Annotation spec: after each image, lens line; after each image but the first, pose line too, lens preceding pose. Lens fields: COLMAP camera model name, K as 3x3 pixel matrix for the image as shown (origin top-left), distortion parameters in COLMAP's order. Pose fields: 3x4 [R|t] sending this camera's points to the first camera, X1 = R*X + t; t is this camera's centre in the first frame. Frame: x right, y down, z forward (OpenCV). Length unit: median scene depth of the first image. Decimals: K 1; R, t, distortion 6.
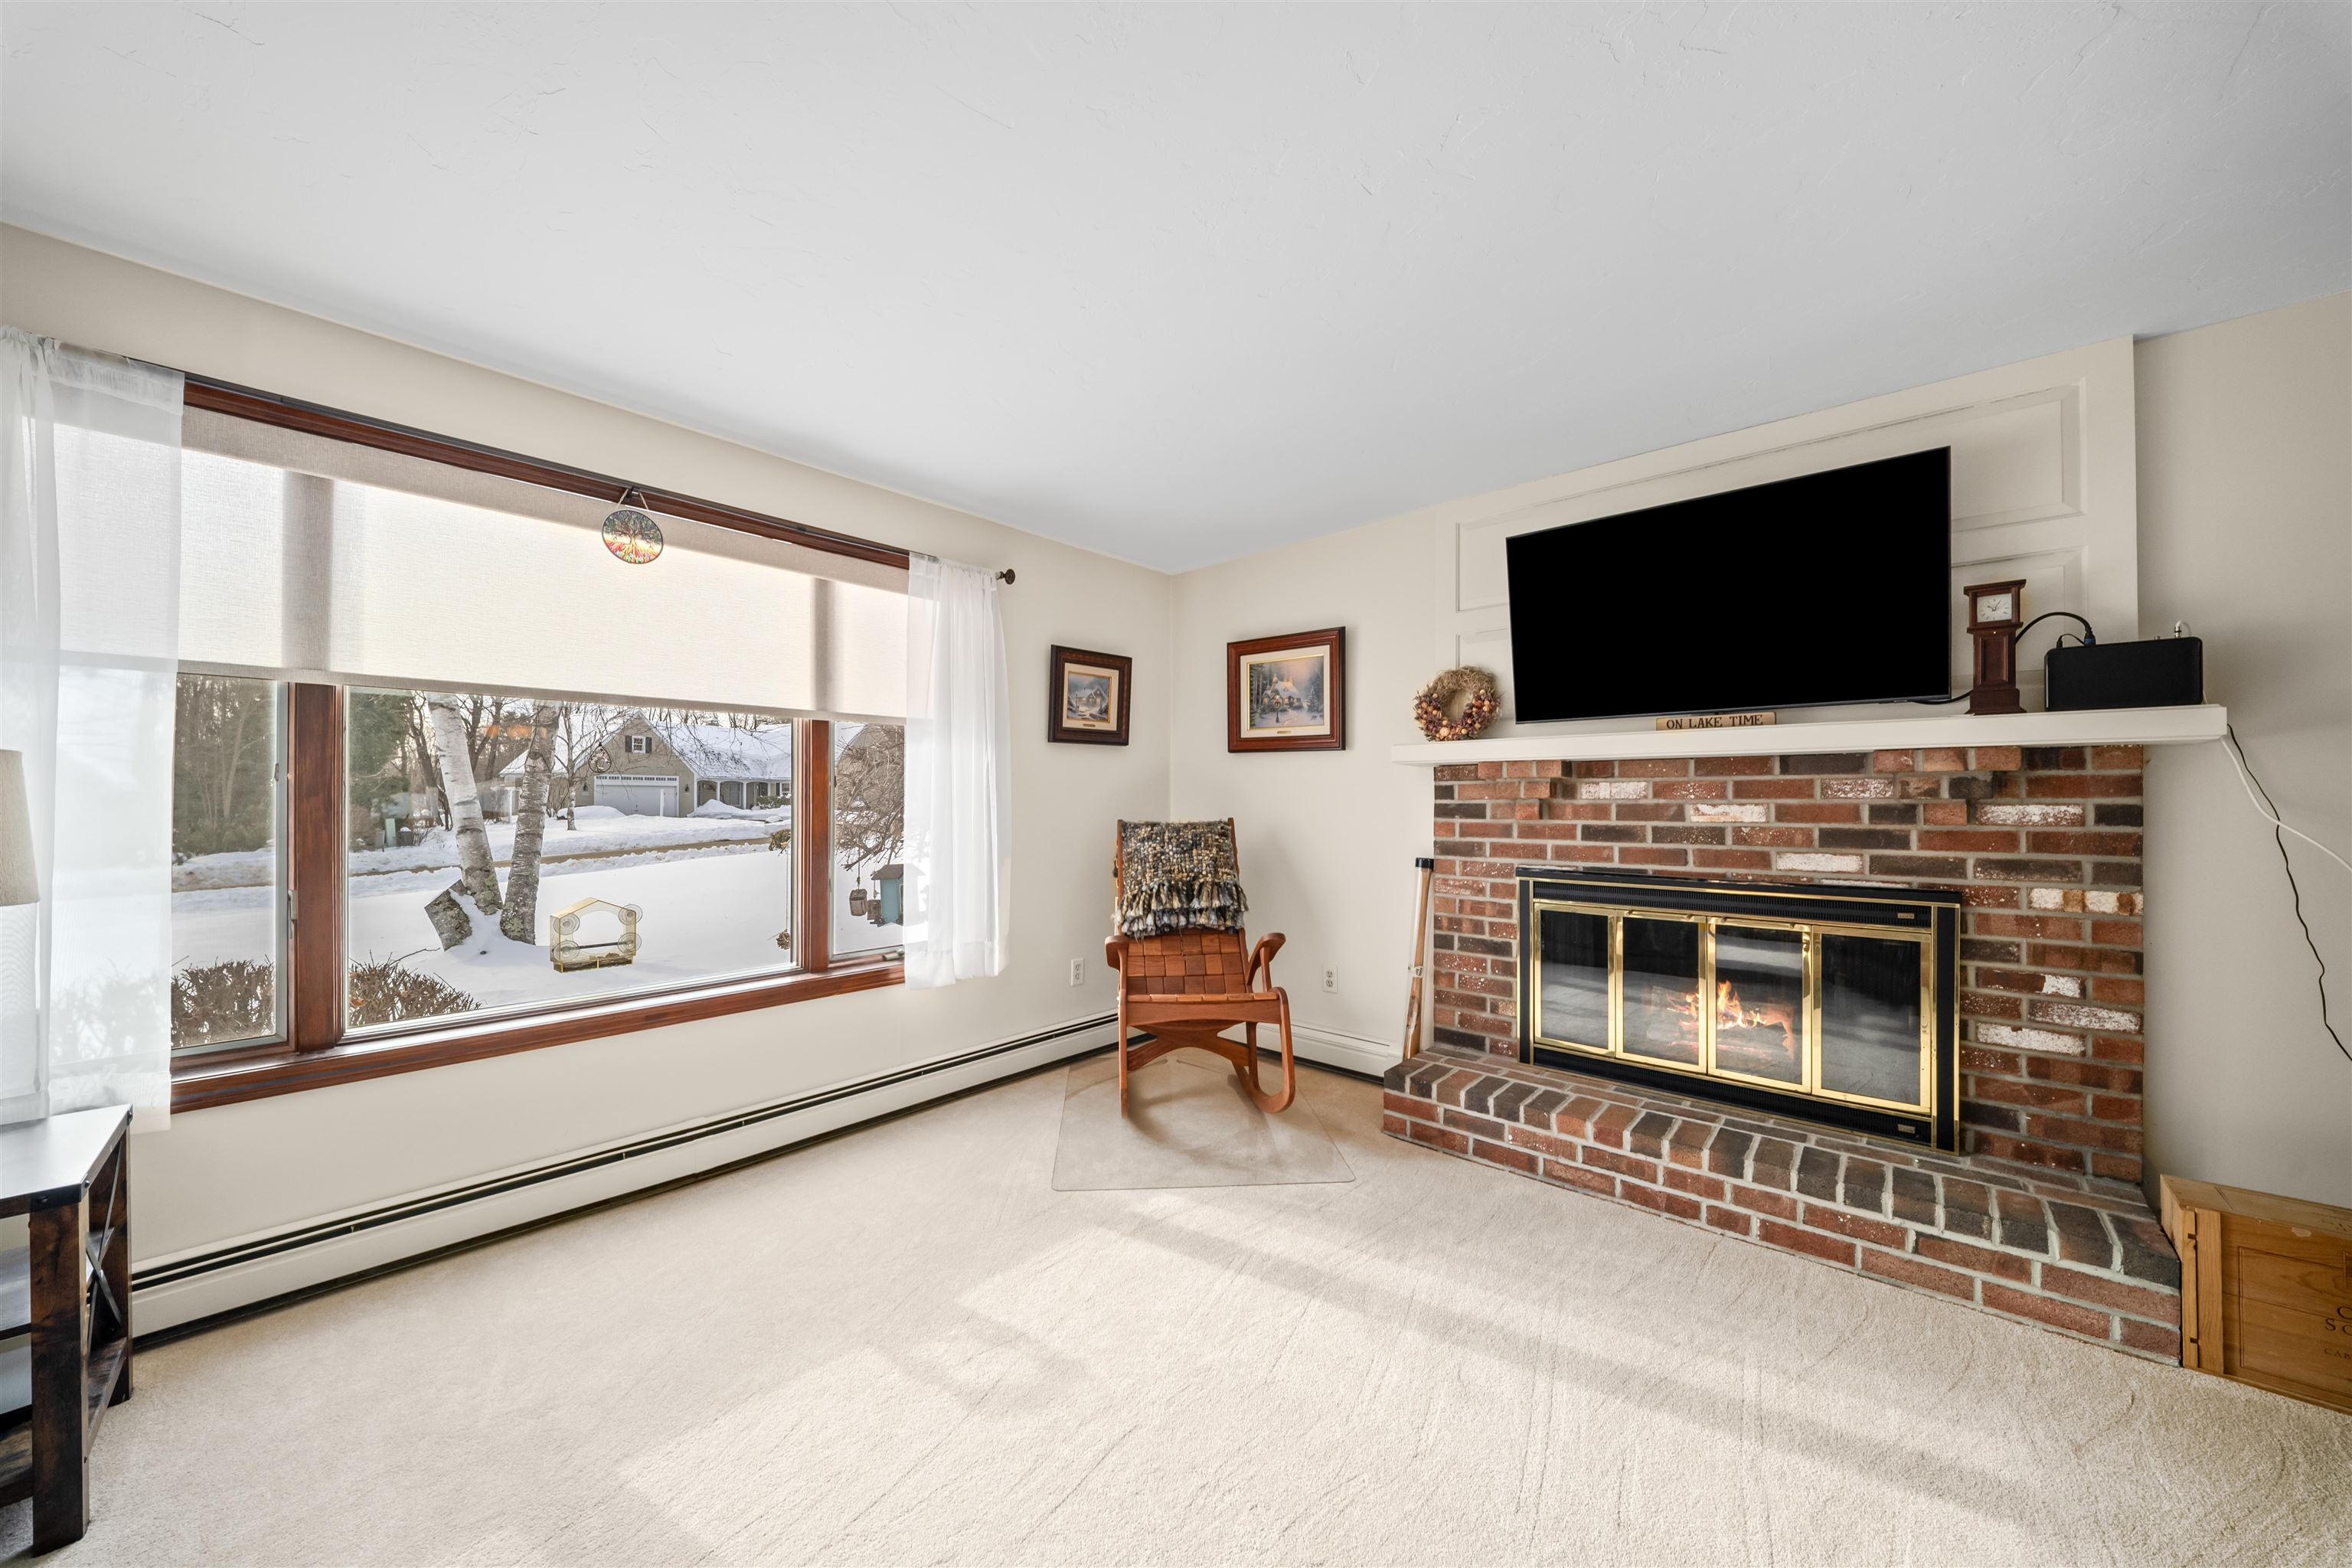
lens RADIAL K [[826.7, 0, 1180.4], [0, 826.7, 794.9], [0, 0, 1]] dist [0.000926, -0.003907]
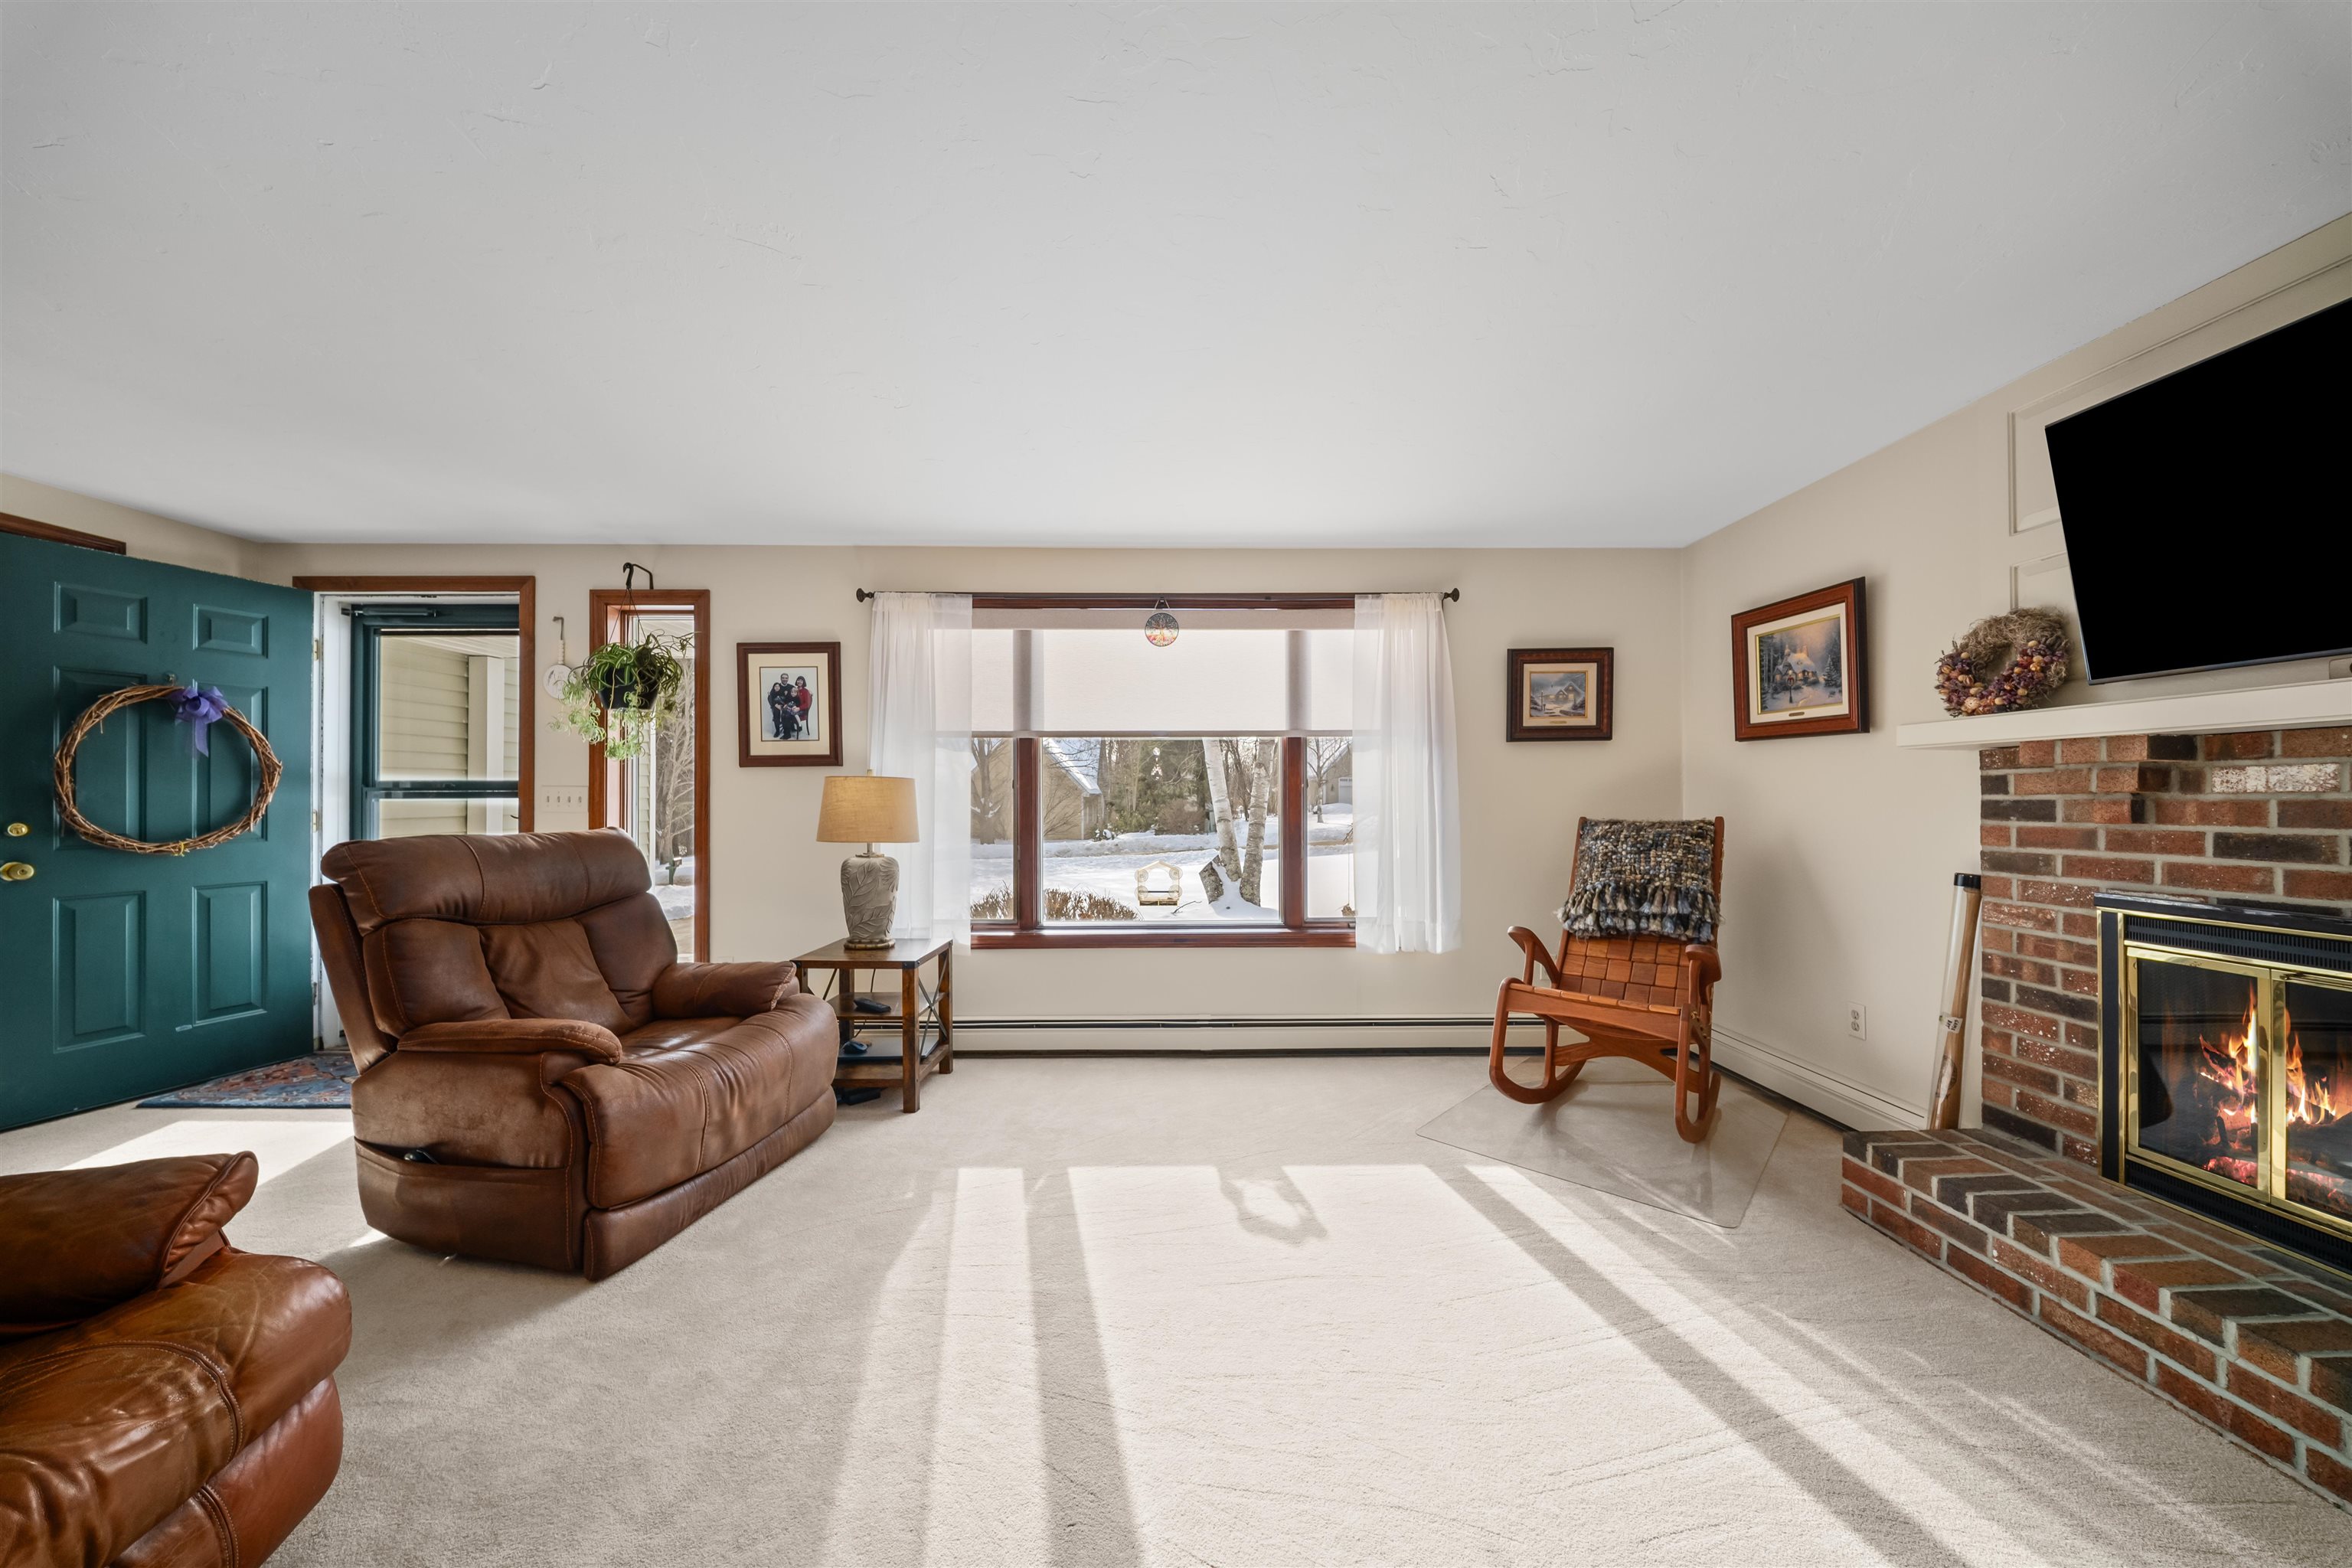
lens RADIAL K [[826.7, 0, 1172.4], [0, 826.7, 790.6], [0, 0, 1]] dist [0.000926, -0.003907]
pose [[0.676715, -0.009403, -0.736185, 0.410822], [0.008158, 0.999953, -0.005272, -0.000006], [0.736200, -0.002438, 0.676760, -0.031213]]
